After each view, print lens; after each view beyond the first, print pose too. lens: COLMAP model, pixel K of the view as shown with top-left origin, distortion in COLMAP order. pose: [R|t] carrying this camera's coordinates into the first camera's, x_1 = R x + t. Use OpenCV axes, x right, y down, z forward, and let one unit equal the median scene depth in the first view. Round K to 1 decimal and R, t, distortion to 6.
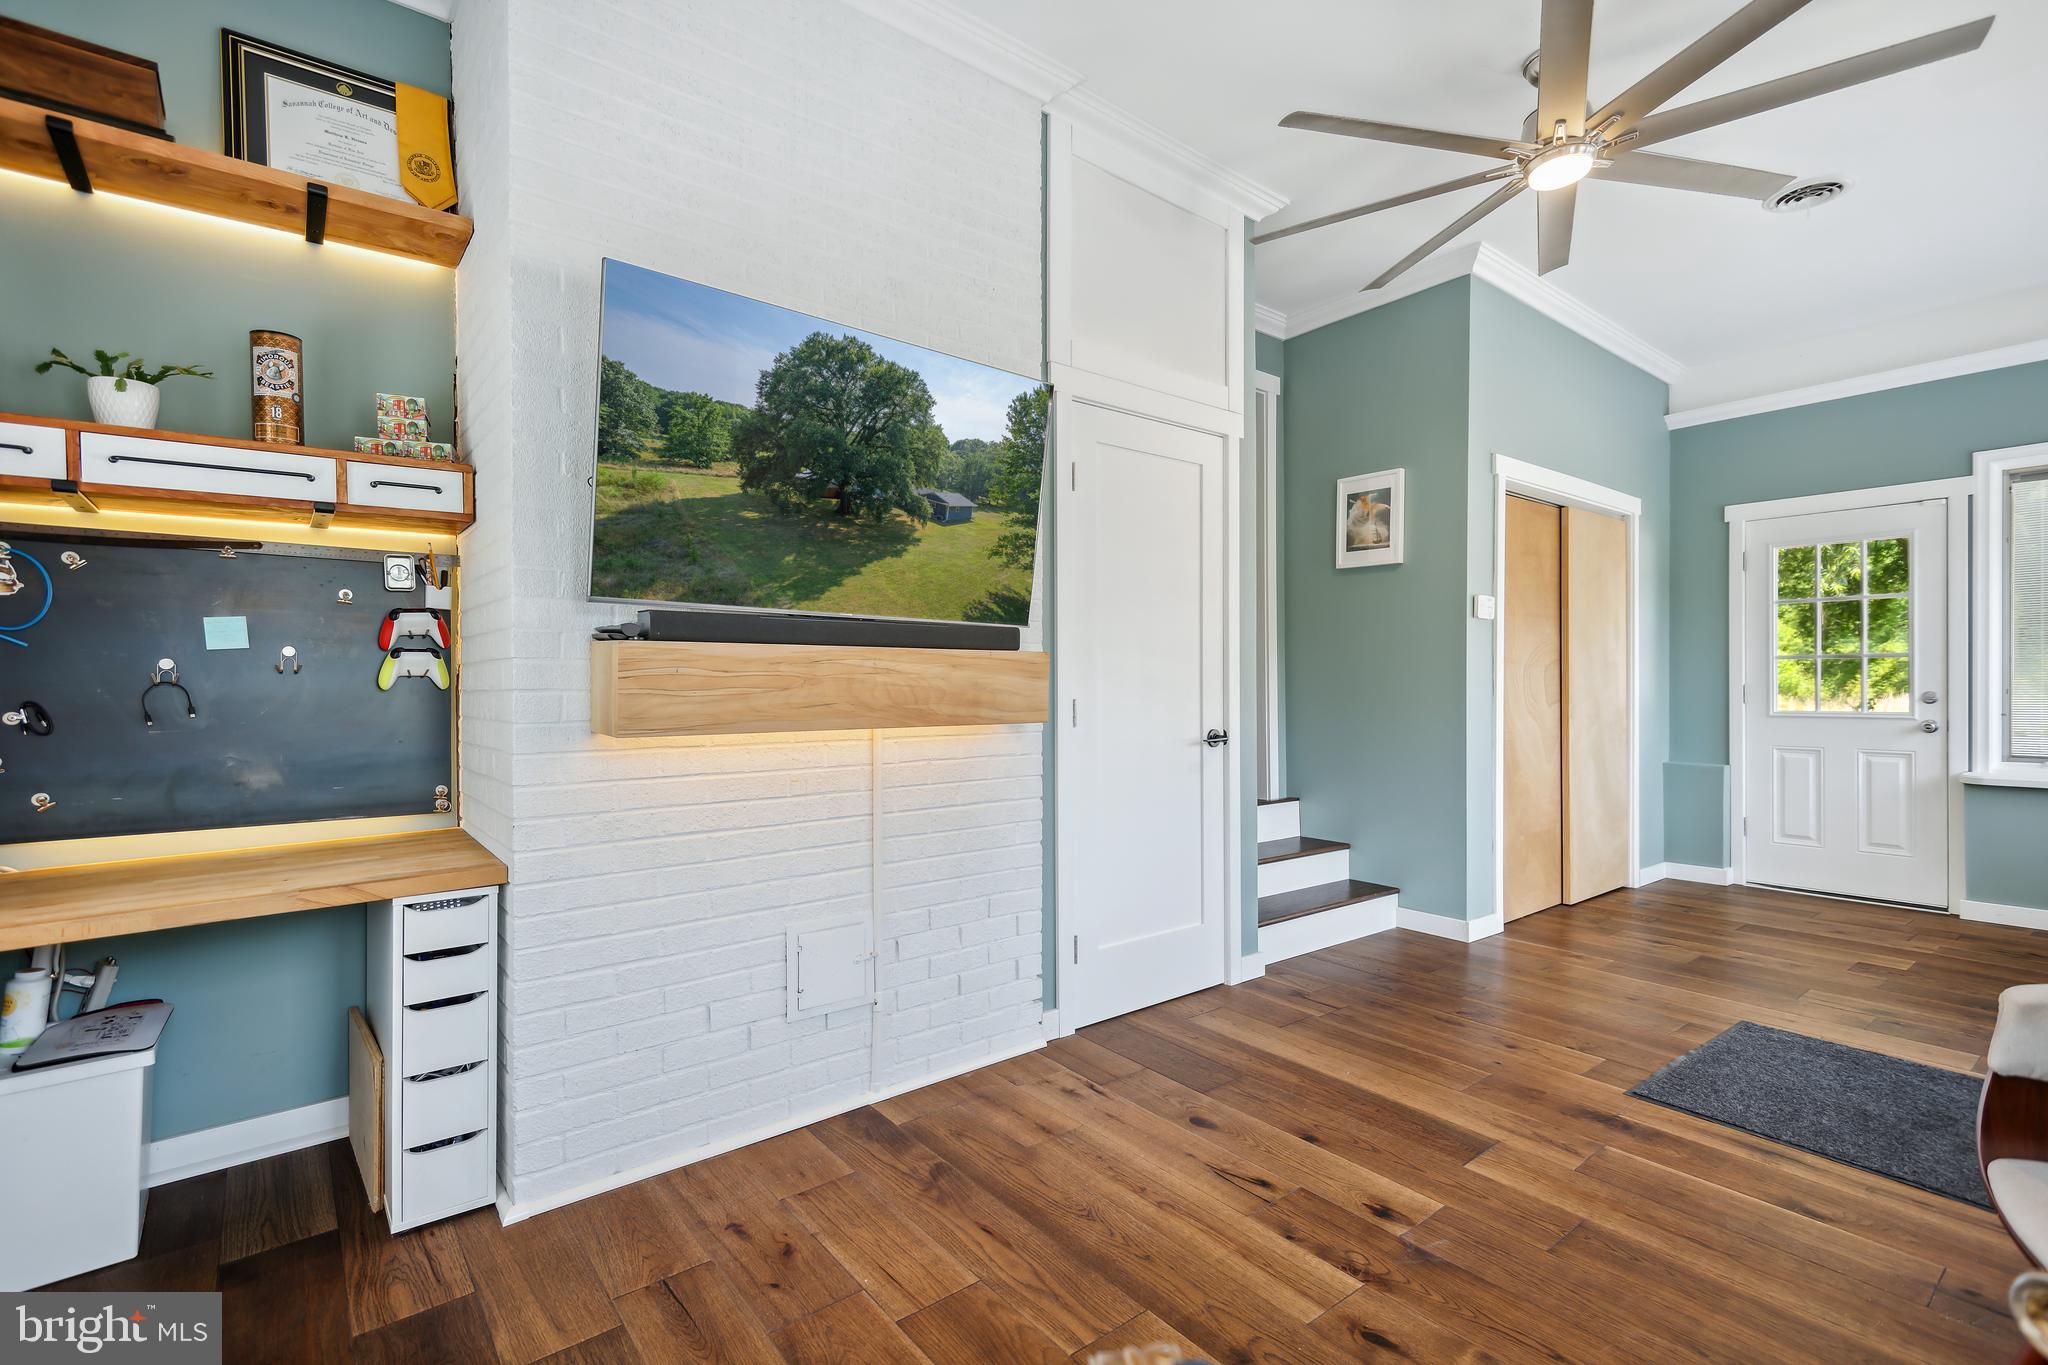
lens RADIAL K [[949.5, 0, 1024.1], [0, 949.5, 687.5], [0, 0, 1]] dist [0.024375, -0.009879]
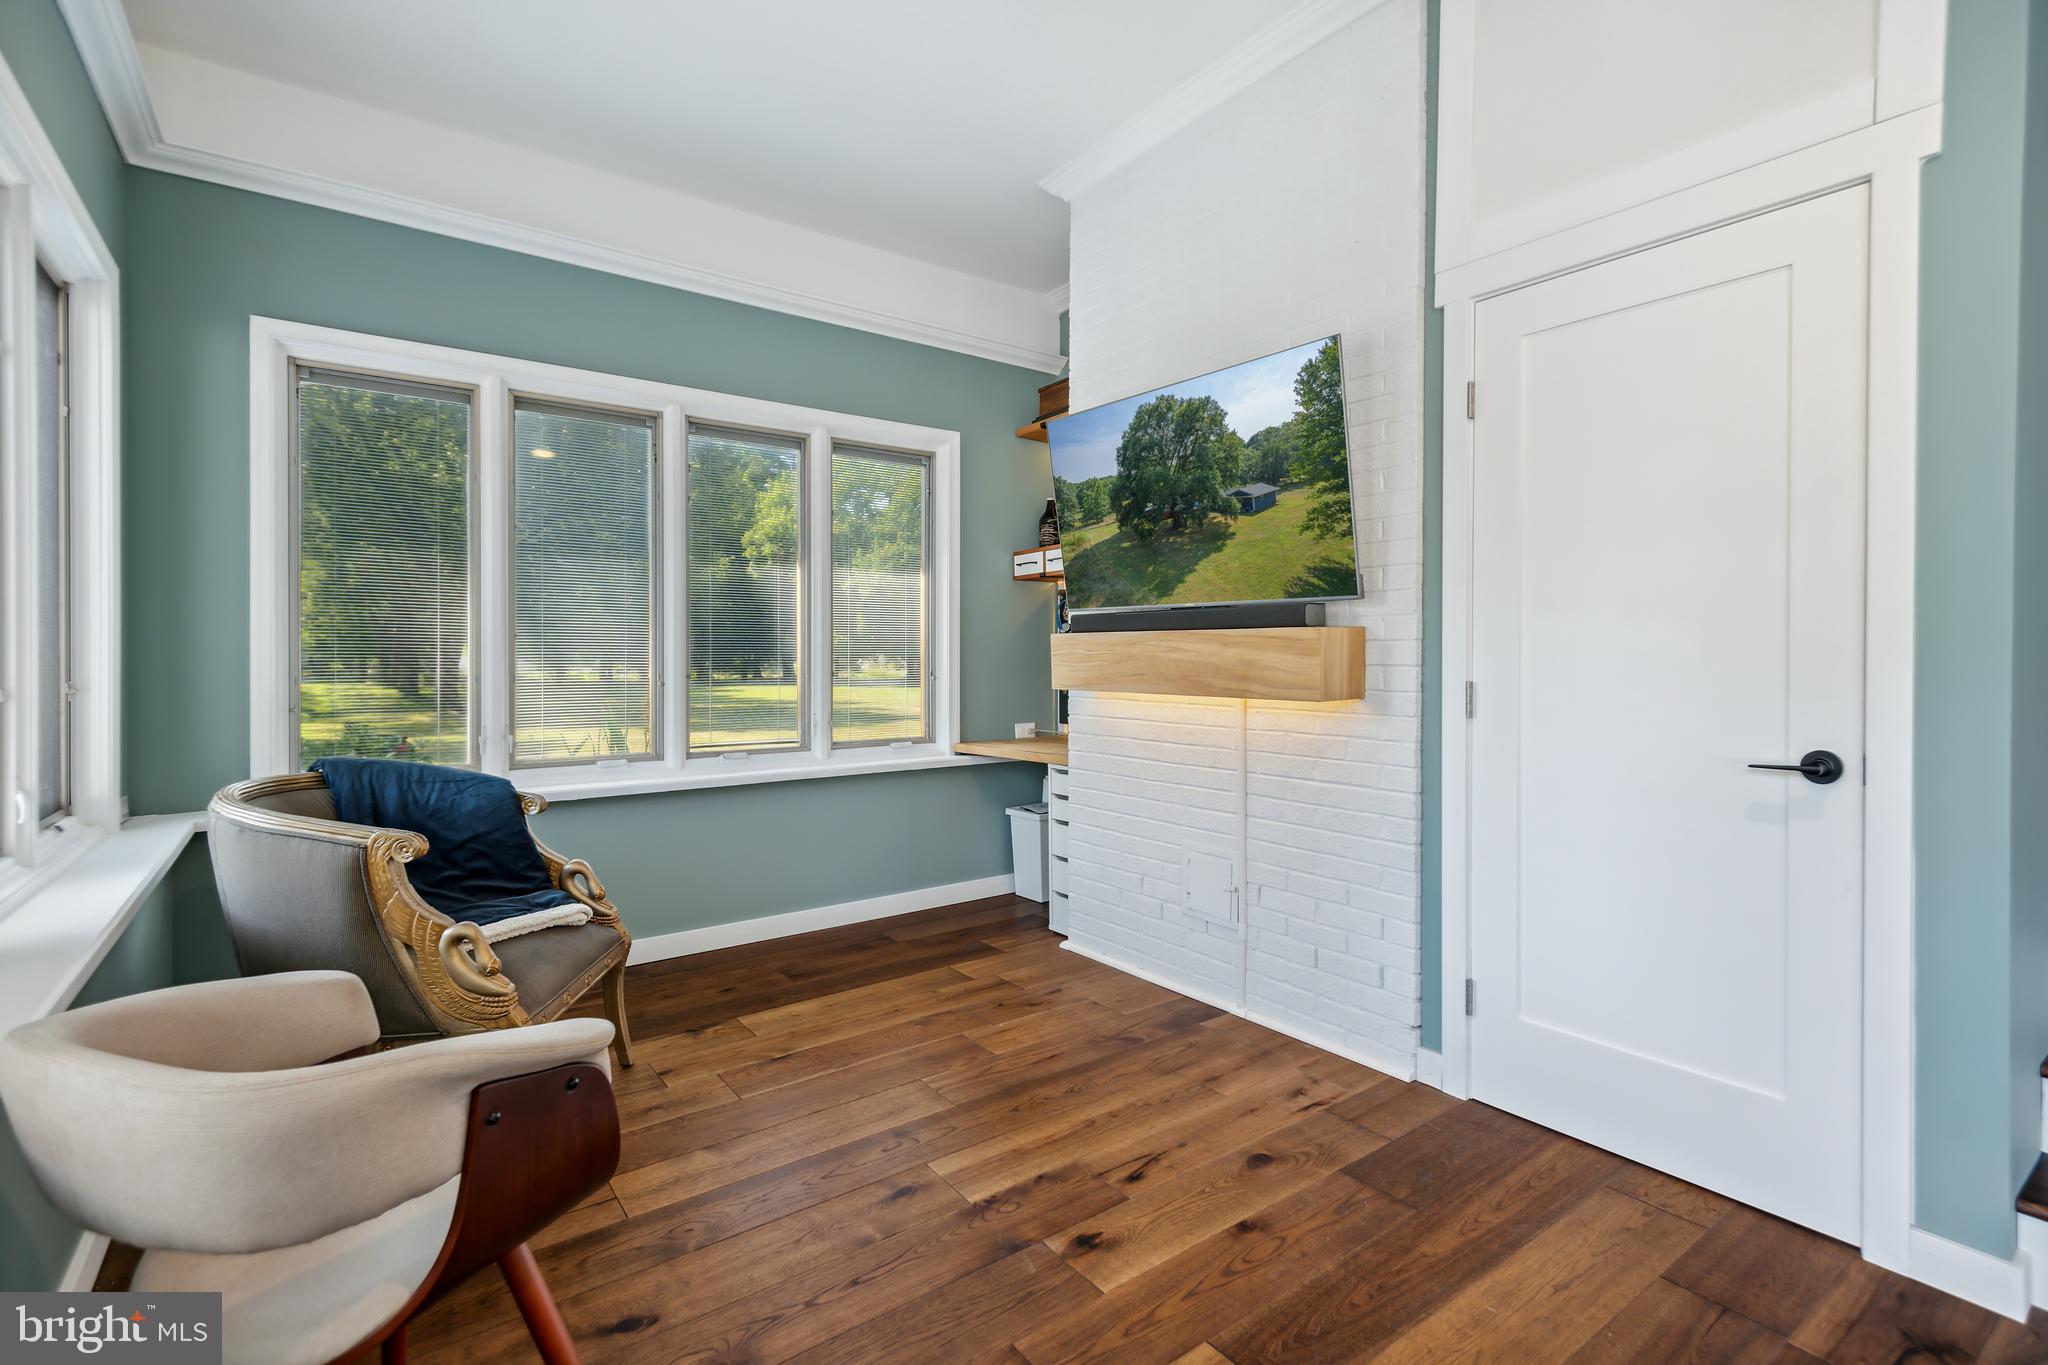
lens RADIAL K [[949.5, 0, 1012.9], [0, 949.5, 668.4], [0, 0, 1]] dist [0.024375, -0.009879]
pose [[-0.054698, 0.014025, -0.998404, 0.993459], [-0.005516, 0.999882, 0.014348, -0.008527], [0.998488, 0.006292, -0.054614, 0.757805]]
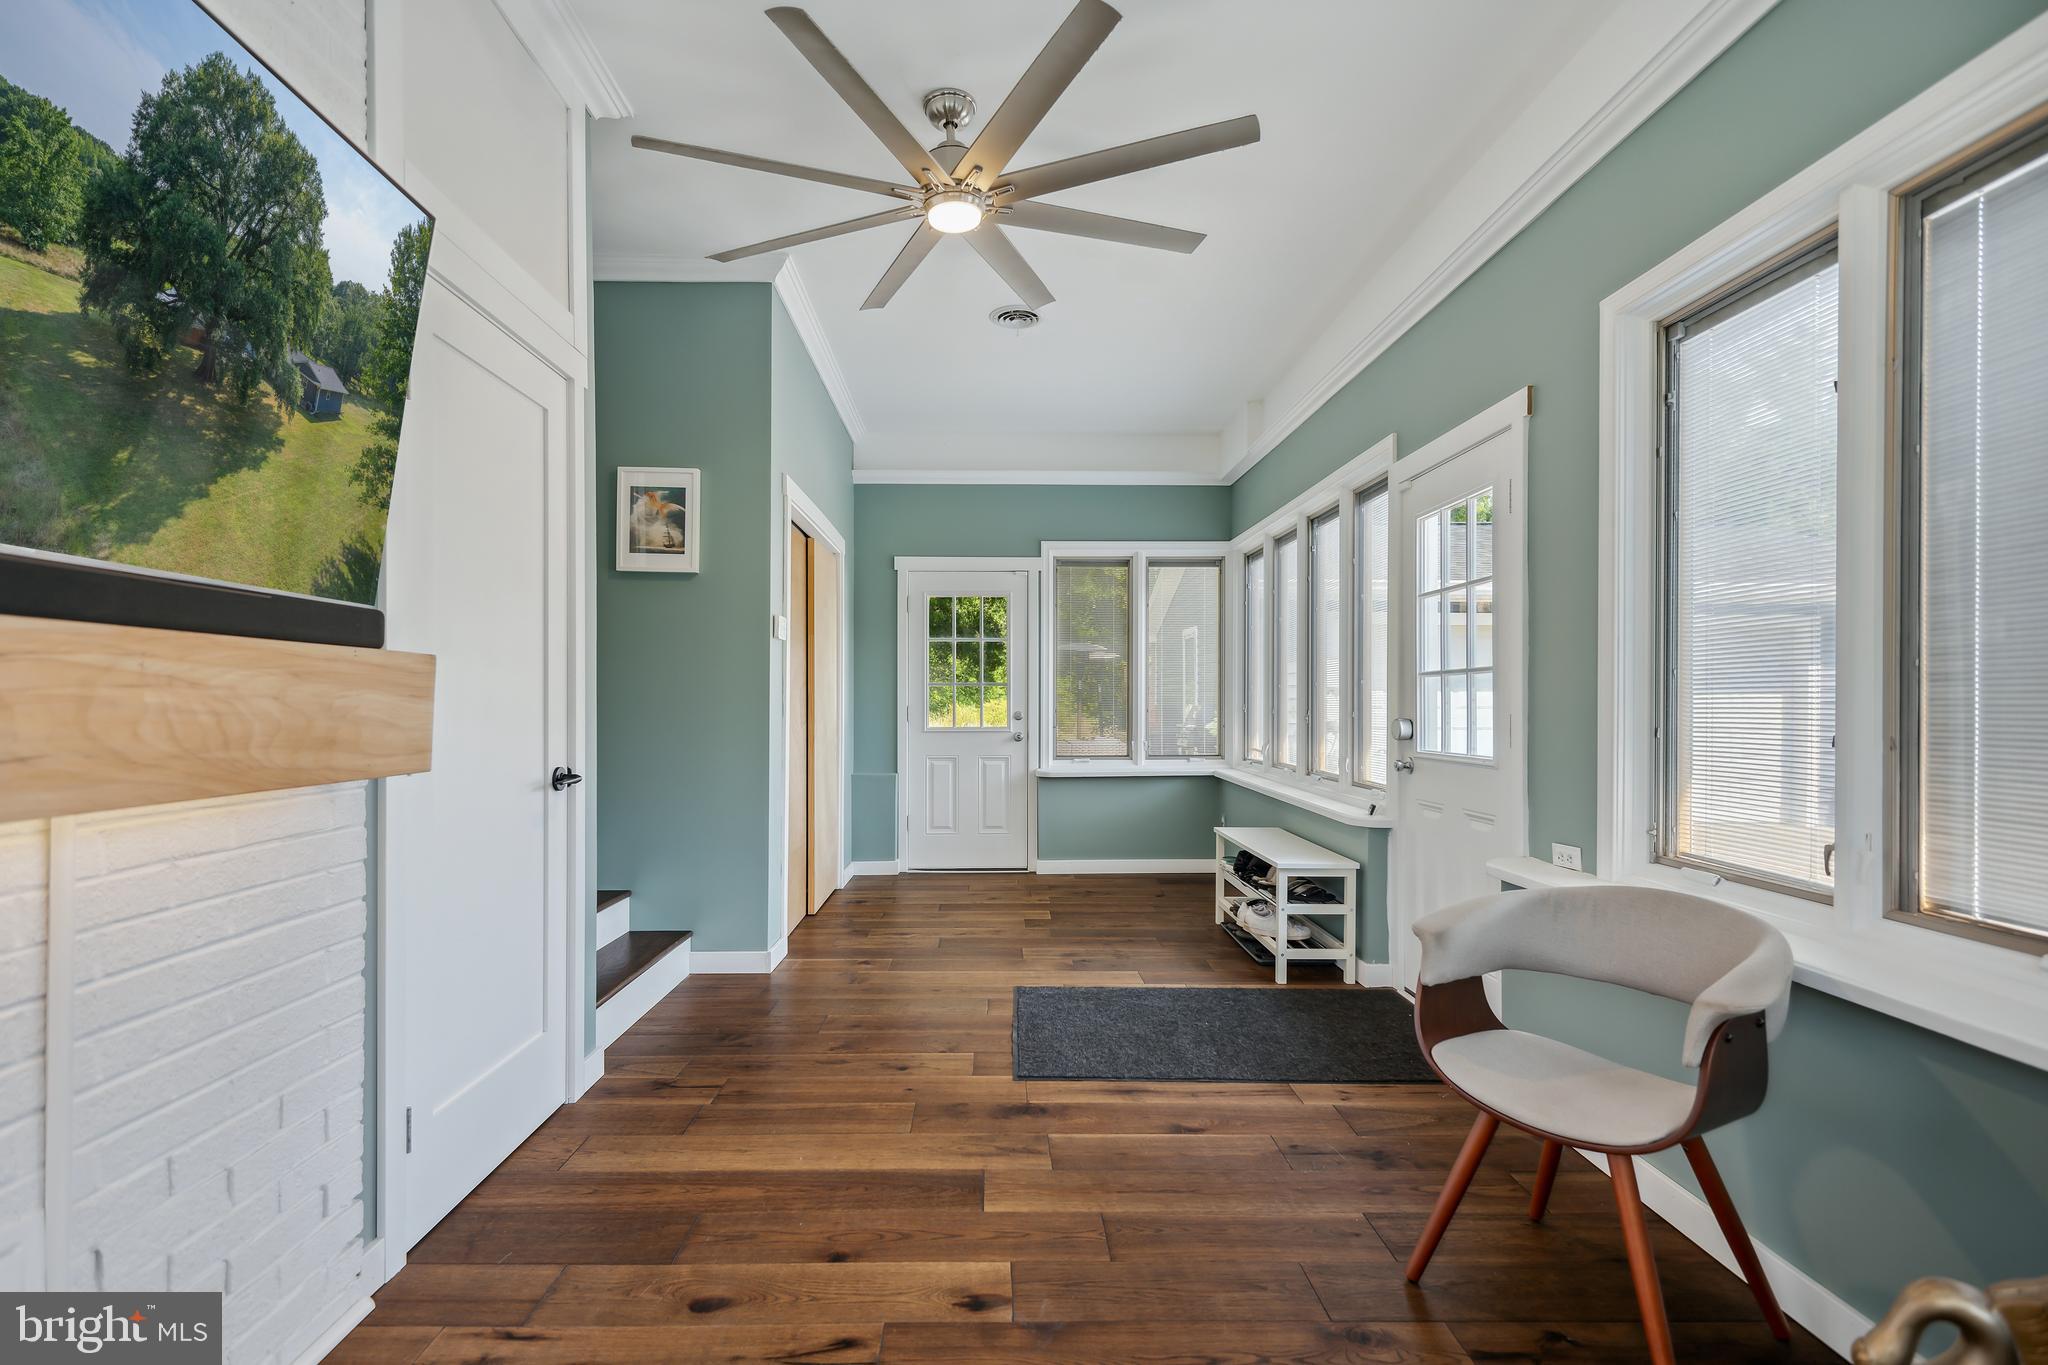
lens RADIAL K [[949.5, 0, 1023.2], [0, 949.5, 704.2], [0, 0, 1]] dist [0.024375, -0.009879]
pose [[0.597906, 0.001482, 0.801565, -0.241711], [0.000700, 0.999997, -0.002372, -0.004402], [-0.801566, 0.001980, 0.597903, 0.336191]]
